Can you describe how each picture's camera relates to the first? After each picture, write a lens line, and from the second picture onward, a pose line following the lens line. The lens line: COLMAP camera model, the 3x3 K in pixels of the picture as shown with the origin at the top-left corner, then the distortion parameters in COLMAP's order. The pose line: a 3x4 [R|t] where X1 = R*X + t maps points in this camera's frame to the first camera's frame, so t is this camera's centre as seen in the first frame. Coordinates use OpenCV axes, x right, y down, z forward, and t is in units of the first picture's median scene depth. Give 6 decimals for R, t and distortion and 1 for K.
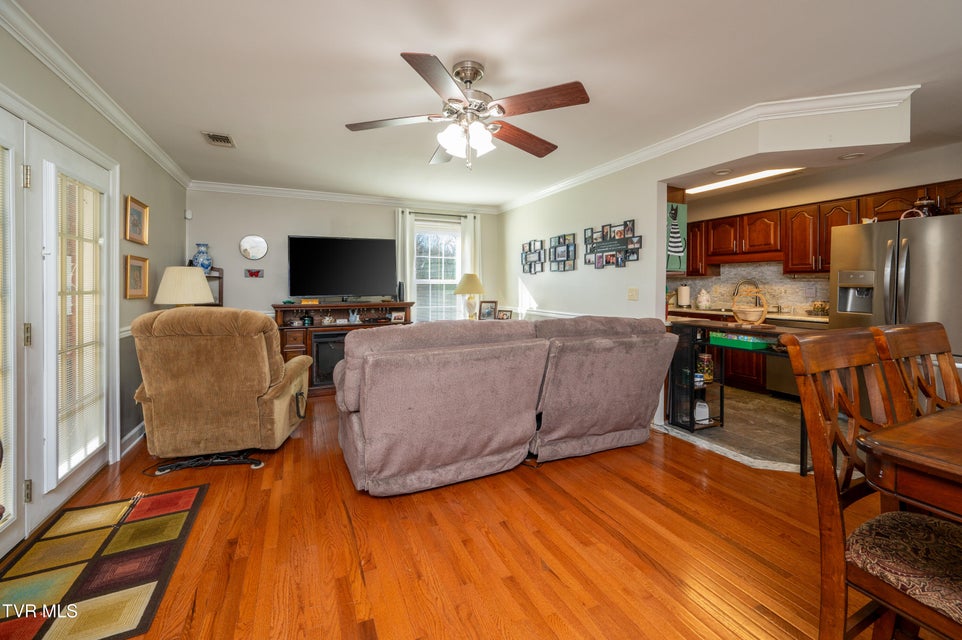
lens RADIAL K [[389.9, 0, 481.8], [0, 389.9, 287.7], [0, 0, 1]] dist [0.000519, 0.000051]
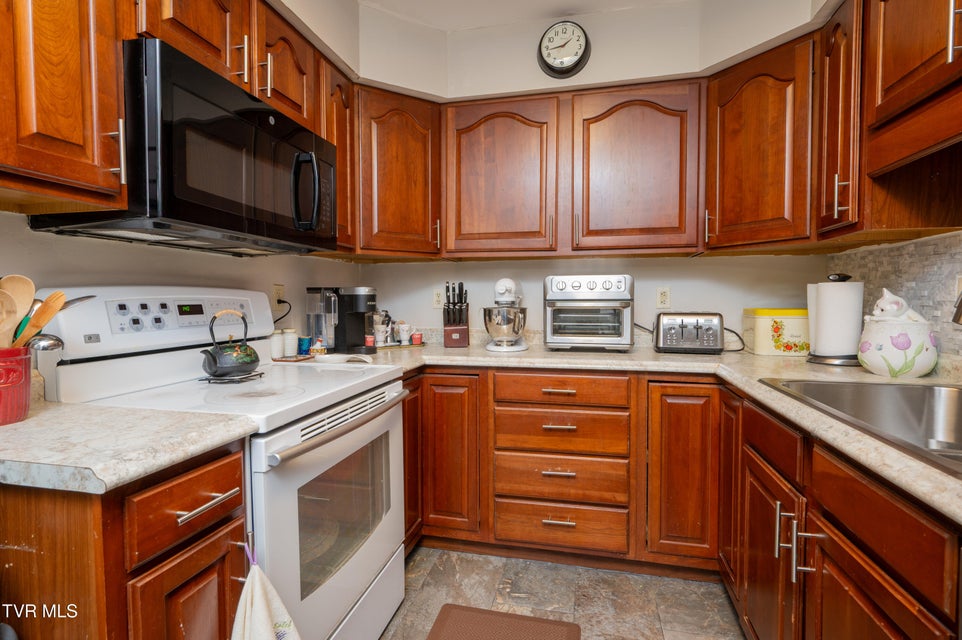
lens RADIAL K [[474.3, 0, 482.0], [0, 474.3, 314.7], [0, 0, 1]] dist [-0.000707, -0.000615]
pose [[0.788499, 0.018741, -0.614750, 0.854409], [-0.000515, 0.999555, 0.029812, 0.013728], [0.615035, -0.023190, 0.788159, 0.981591]]
